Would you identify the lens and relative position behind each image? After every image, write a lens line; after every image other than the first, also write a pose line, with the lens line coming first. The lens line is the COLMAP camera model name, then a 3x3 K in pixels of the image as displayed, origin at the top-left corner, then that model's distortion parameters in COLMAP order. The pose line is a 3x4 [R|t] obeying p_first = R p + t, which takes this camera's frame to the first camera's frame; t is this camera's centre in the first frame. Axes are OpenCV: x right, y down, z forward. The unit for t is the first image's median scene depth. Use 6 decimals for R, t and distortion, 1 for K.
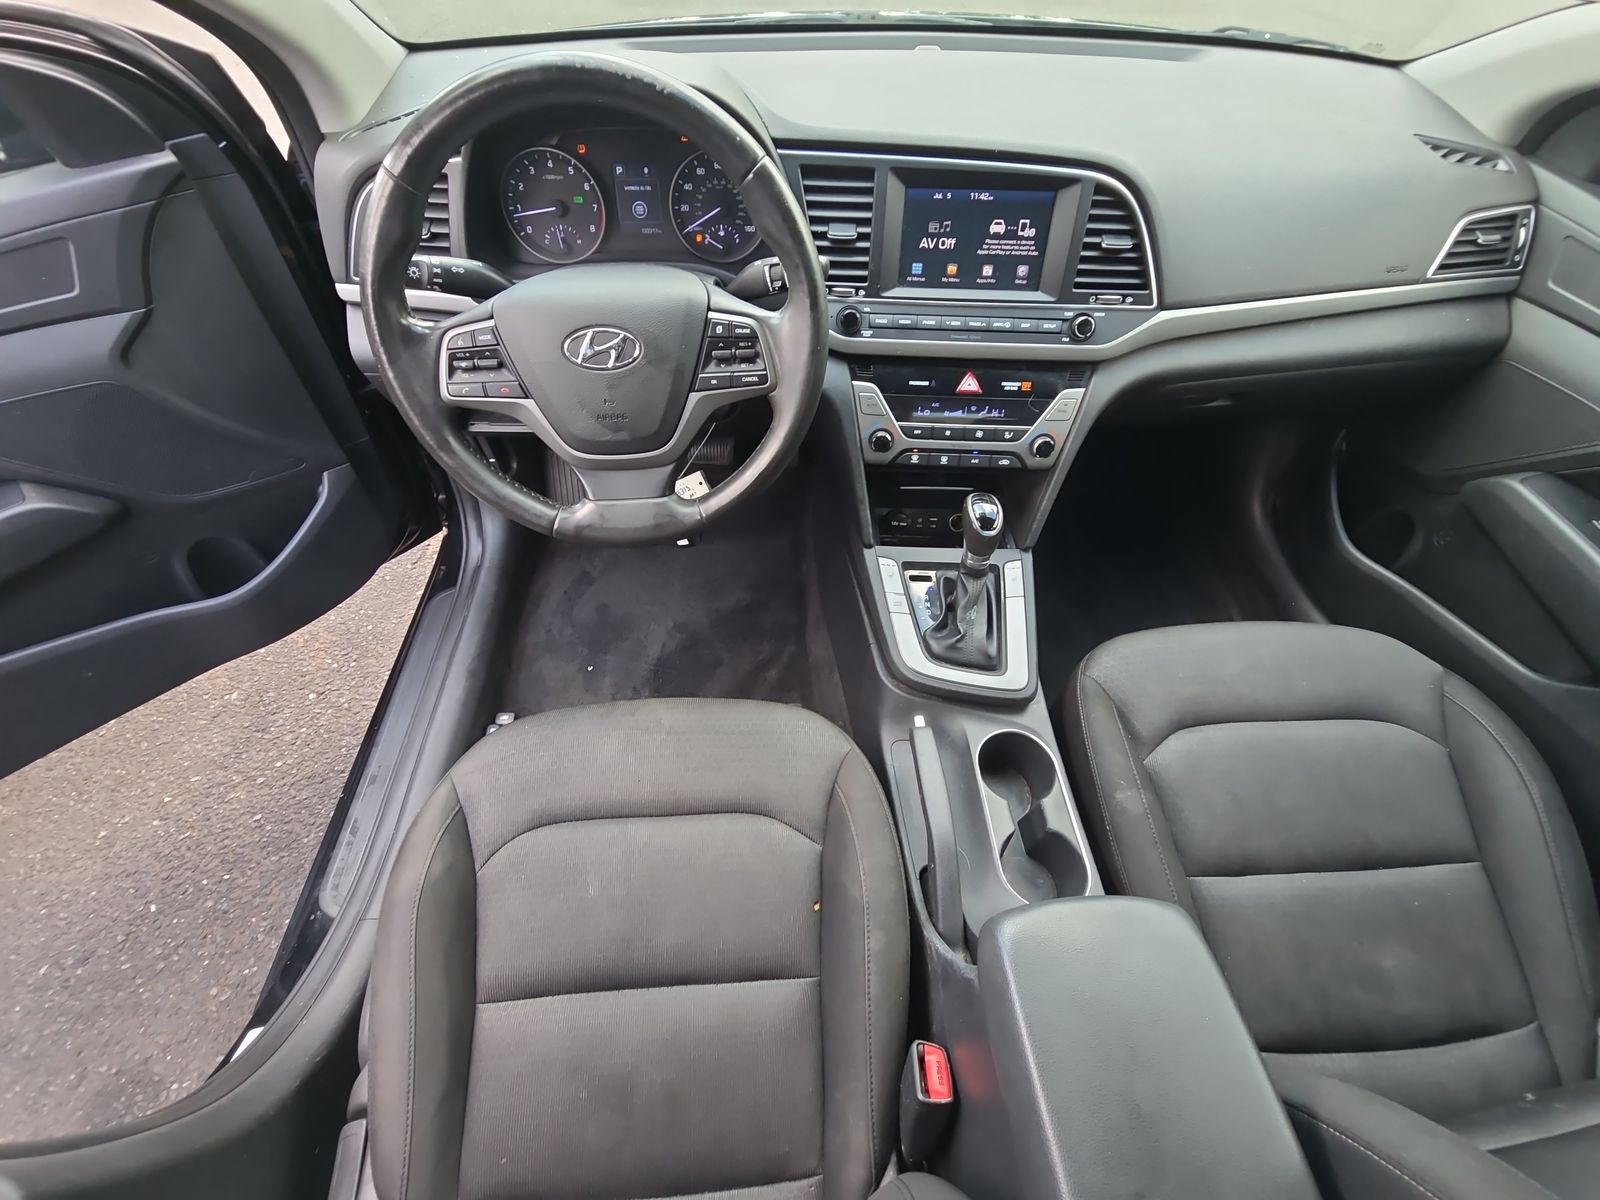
lens RADIAL K [[654.7, 0, 804.3], [0, 654.7, 607.1], [0, 0, 1]] dist [0.002416, -0.006595]
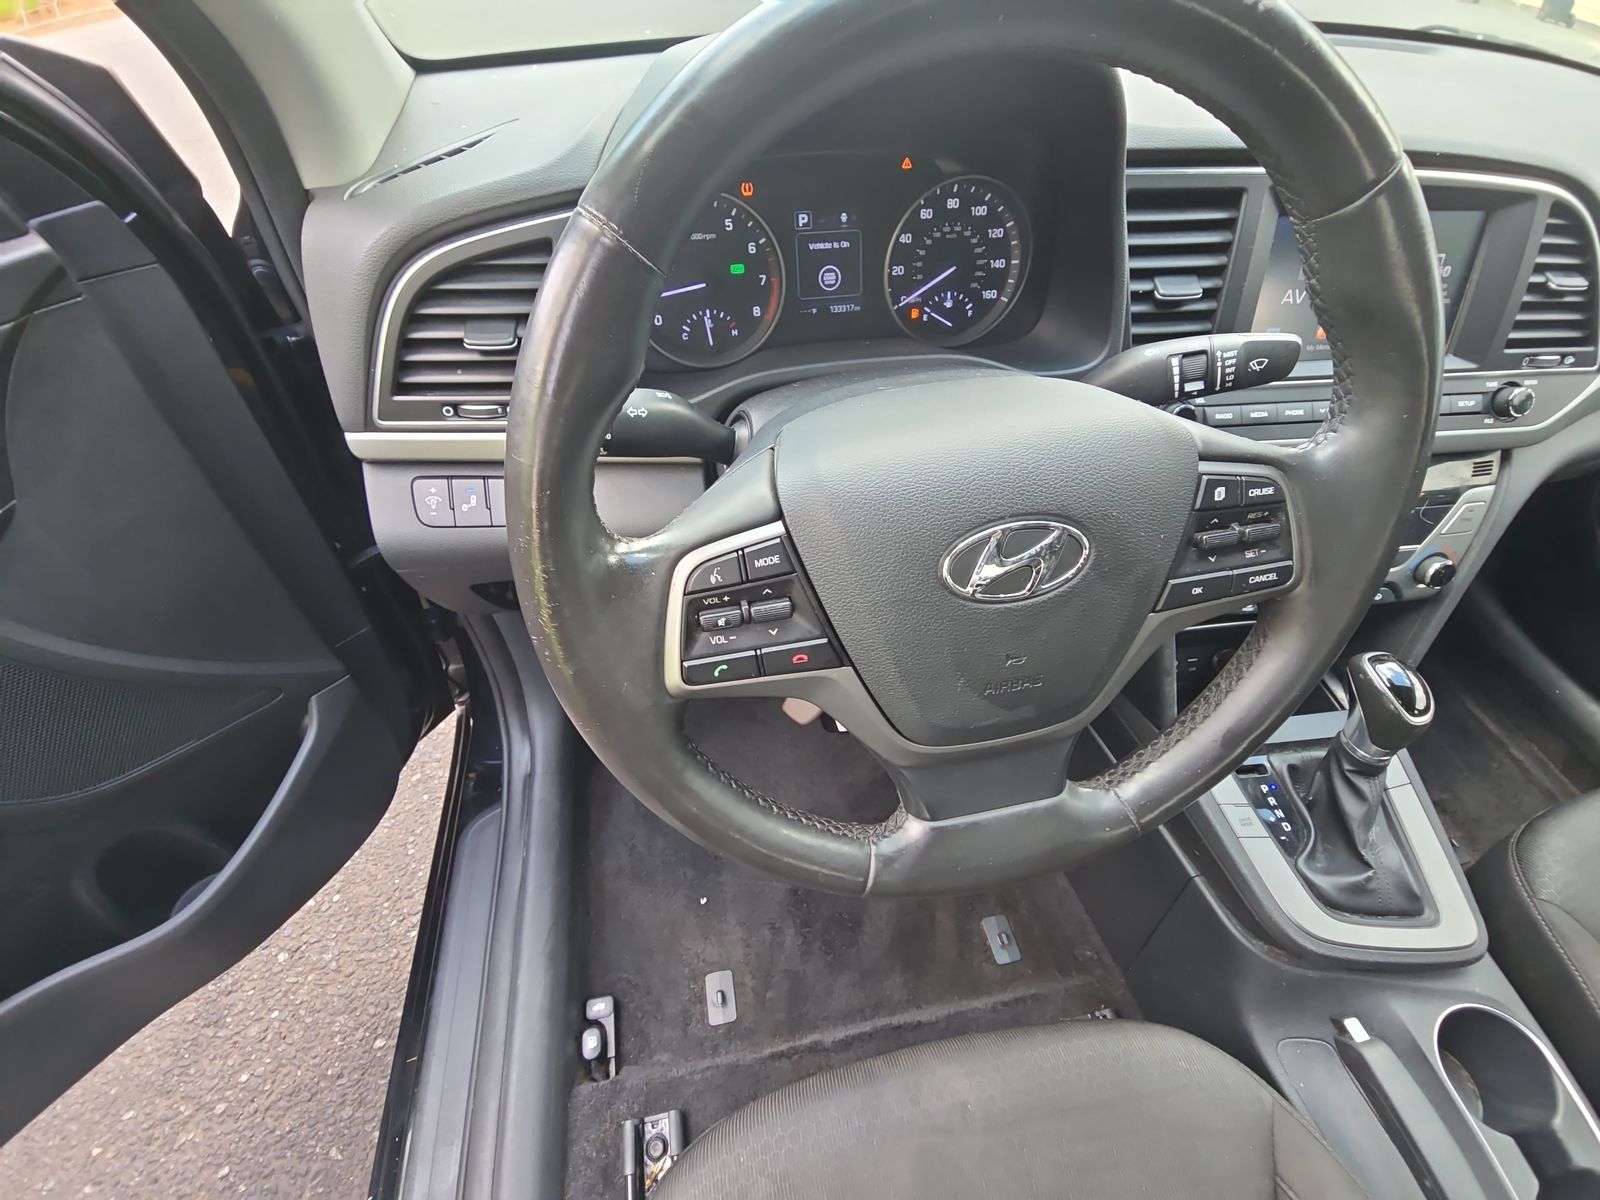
lens RADIAL K [[654.7, 0, 795.9], [0, 654.7, 600.1], [0, 0, 1]] dist [0.002416, -0.006595]
pose [[0.991739, -0.104751, 0.074039, -0.374879], [0.109955, 0.991462, -0.070095, -0.259162], [-0.066064, 0.077657, 0.994789, 0.398708]]
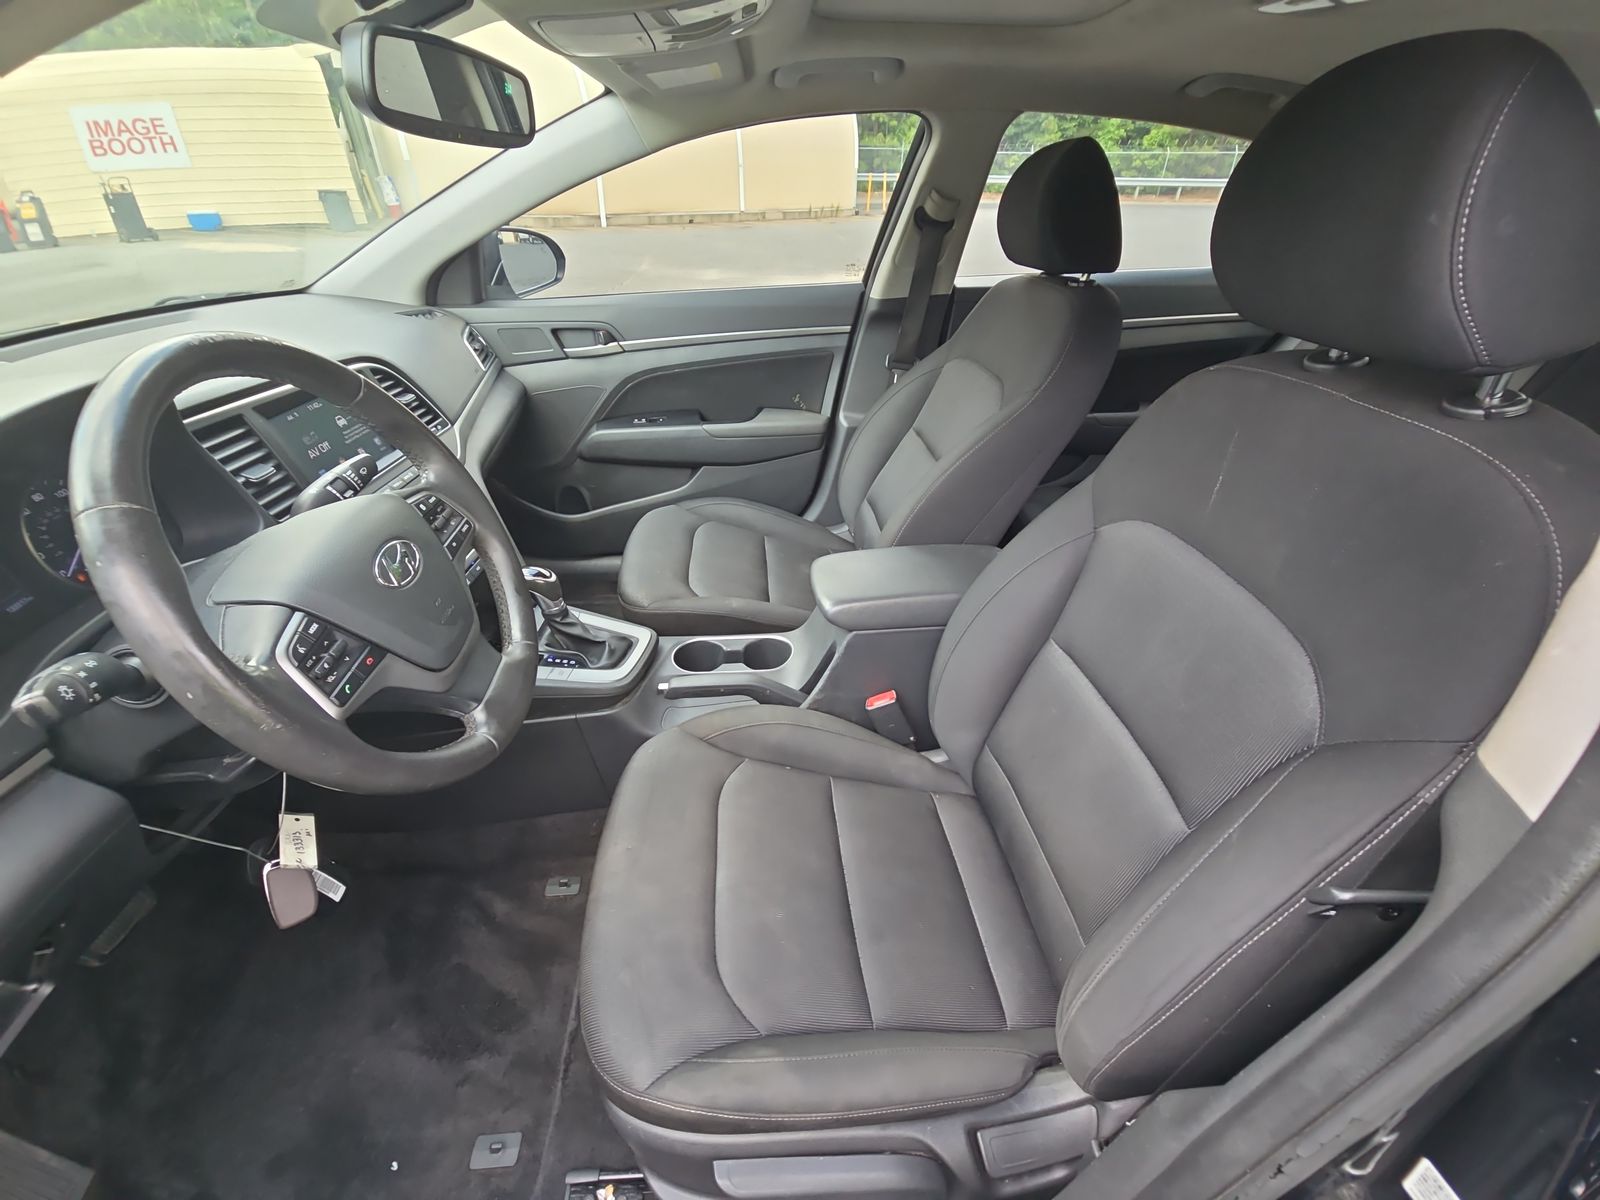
lens RADIAL K [[654.7, 0, 800.2], [0, 654.7, 597.1], [0, 0, 1]] dist [0.002416, -0.006595]
pose [[-0.025887, -0.542643, 0.839565, -0.871774], [0.769501, 0.525286, 0.363239, -0.192841], [-0.638121, 0.655449, 0.403966, 0.184897]]
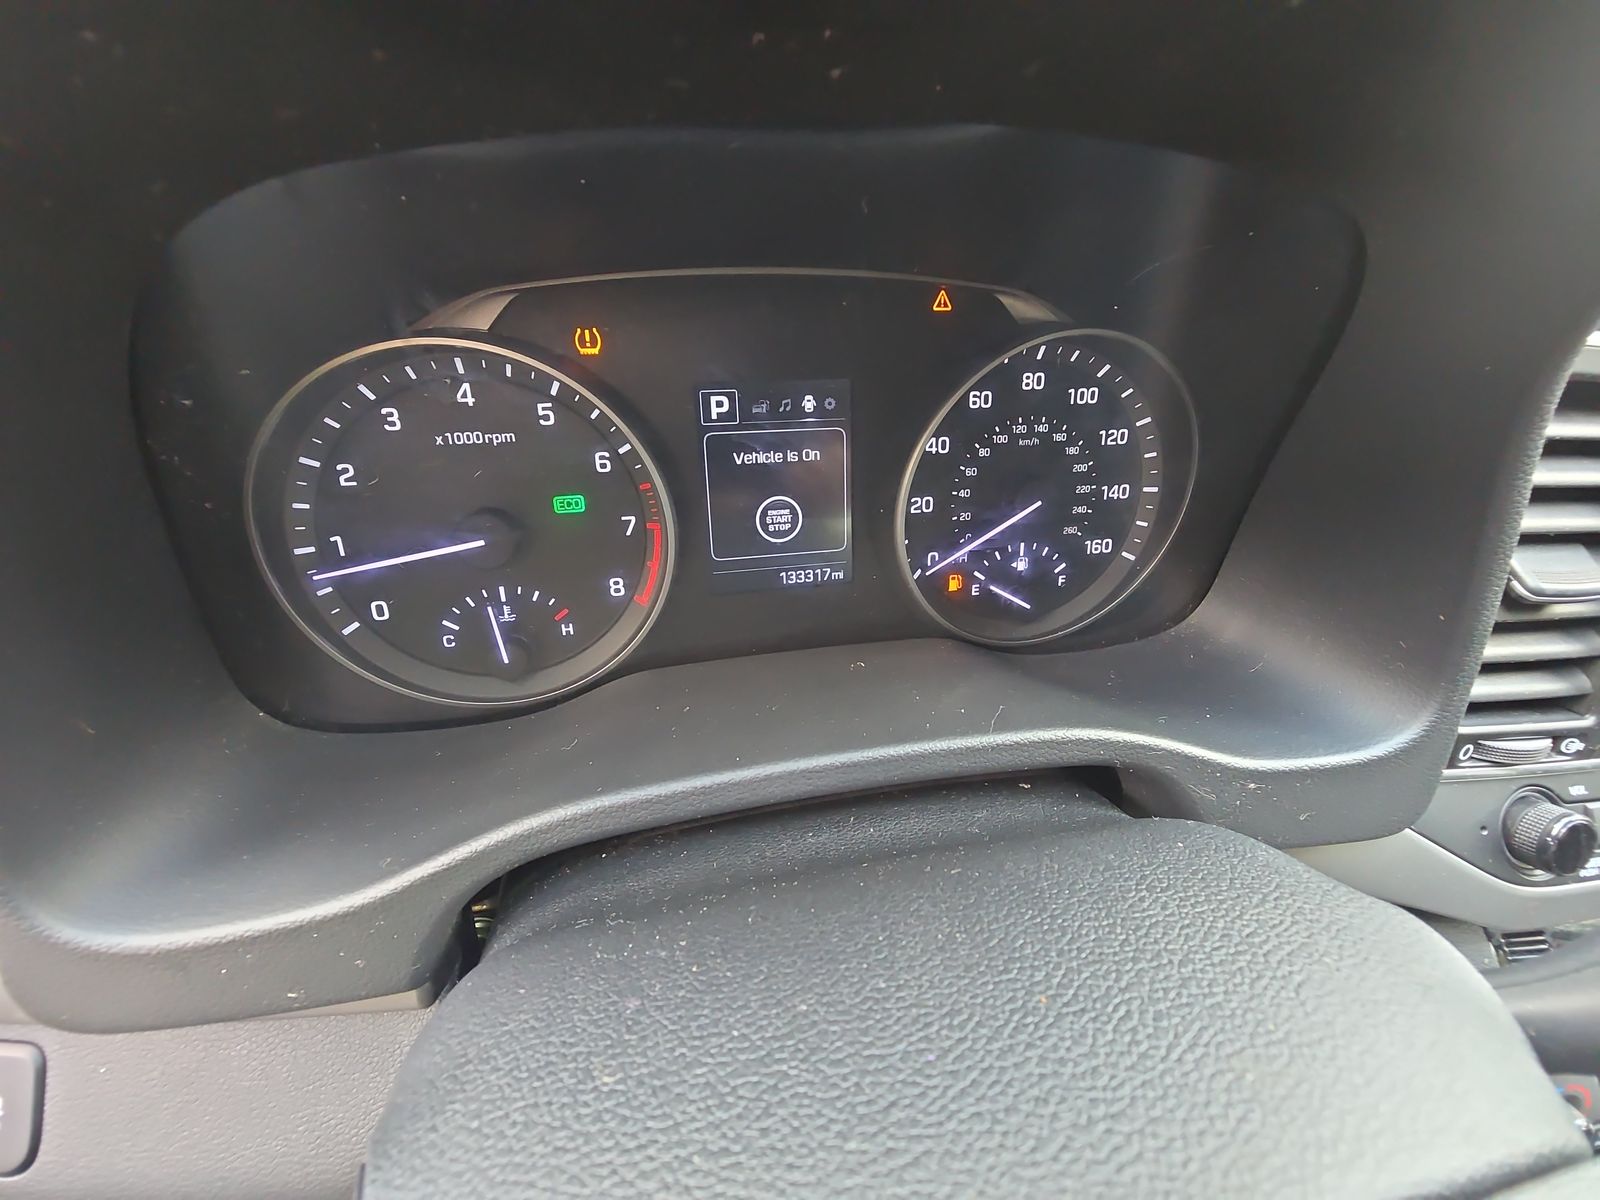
lens RADIAL K [[654.7, 0, 805.1], [0, 654.7, 599.2], [0, 0, 1]] dist [0.002416, -0.006595]
pose [[0.986806, -0.077135, 0.142350, -0.293035], [0.110458, 0.963566, -0.243598, -0.510628], [-0.118374, 0.256107, 0.959373, 0.739571]]
